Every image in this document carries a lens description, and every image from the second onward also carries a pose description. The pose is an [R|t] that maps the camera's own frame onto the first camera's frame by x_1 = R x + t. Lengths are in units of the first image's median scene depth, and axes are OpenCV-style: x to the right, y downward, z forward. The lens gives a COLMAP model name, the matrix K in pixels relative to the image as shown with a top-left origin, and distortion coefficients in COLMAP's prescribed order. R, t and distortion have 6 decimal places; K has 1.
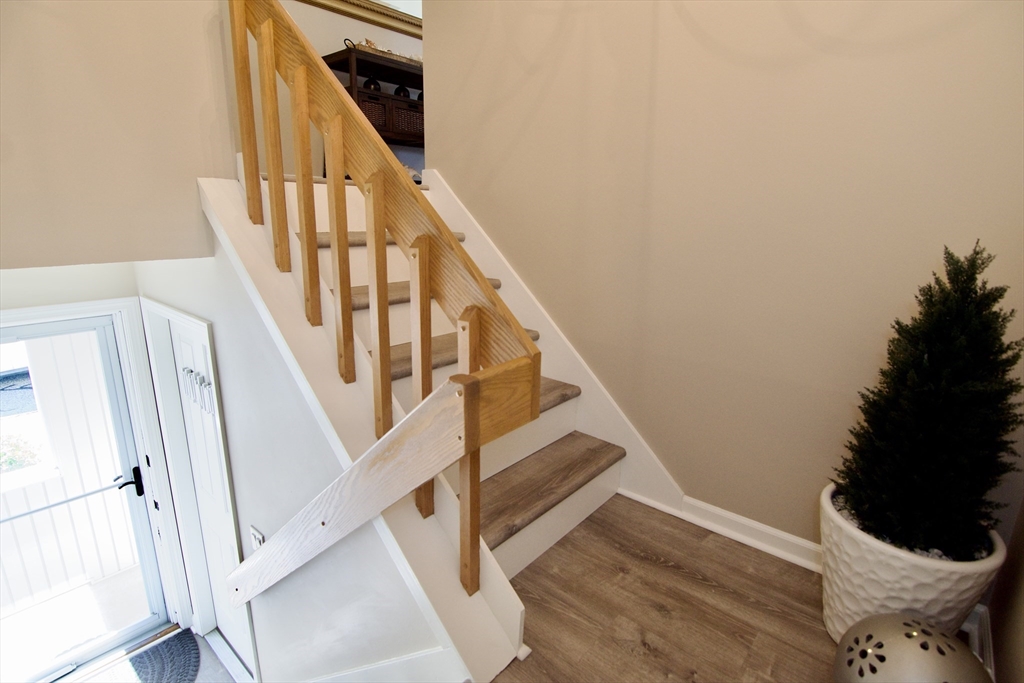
lens RADIAL K [[504.0, 0, 512.0], [0, 504.0, 341.5], [0, 0, 1]] dist [-0.000439, -0.015715]
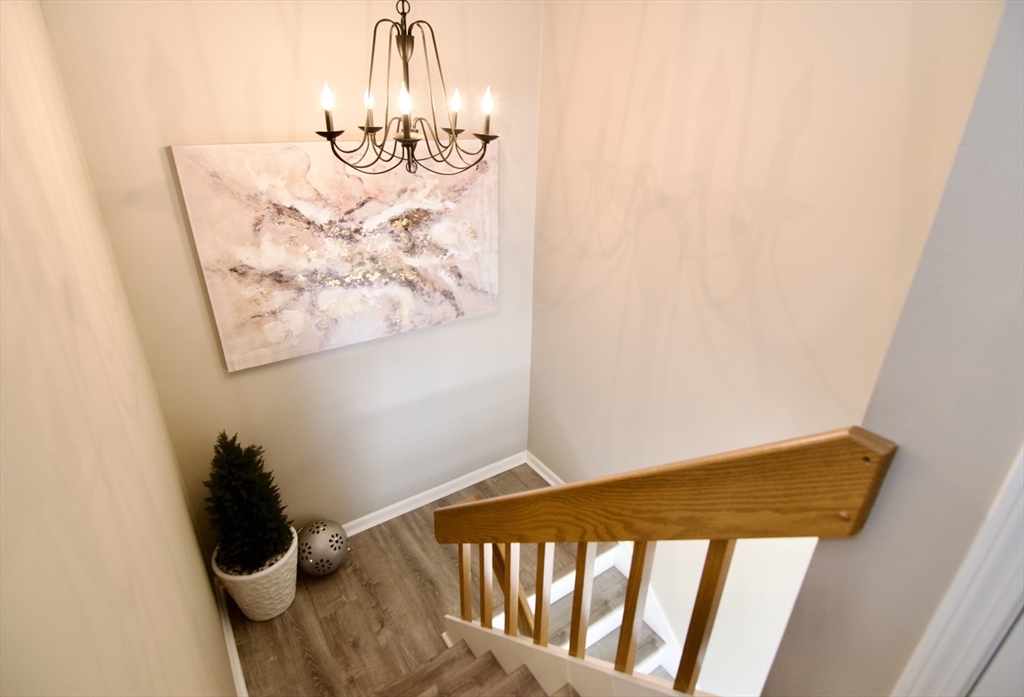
lens RADIAL K [[501.0, 0, 512.0], [0, 501.0, 348.5], [0, 0, 1]] dist [0.000880, -0.000445]
pose [[-0.962926, -0.145908, 0.226904, -0.443404], [0.033499, 0.769924, 0.637255, -1.281879], [-0.267679, 0.621230, -0.736492, 1.483300]]
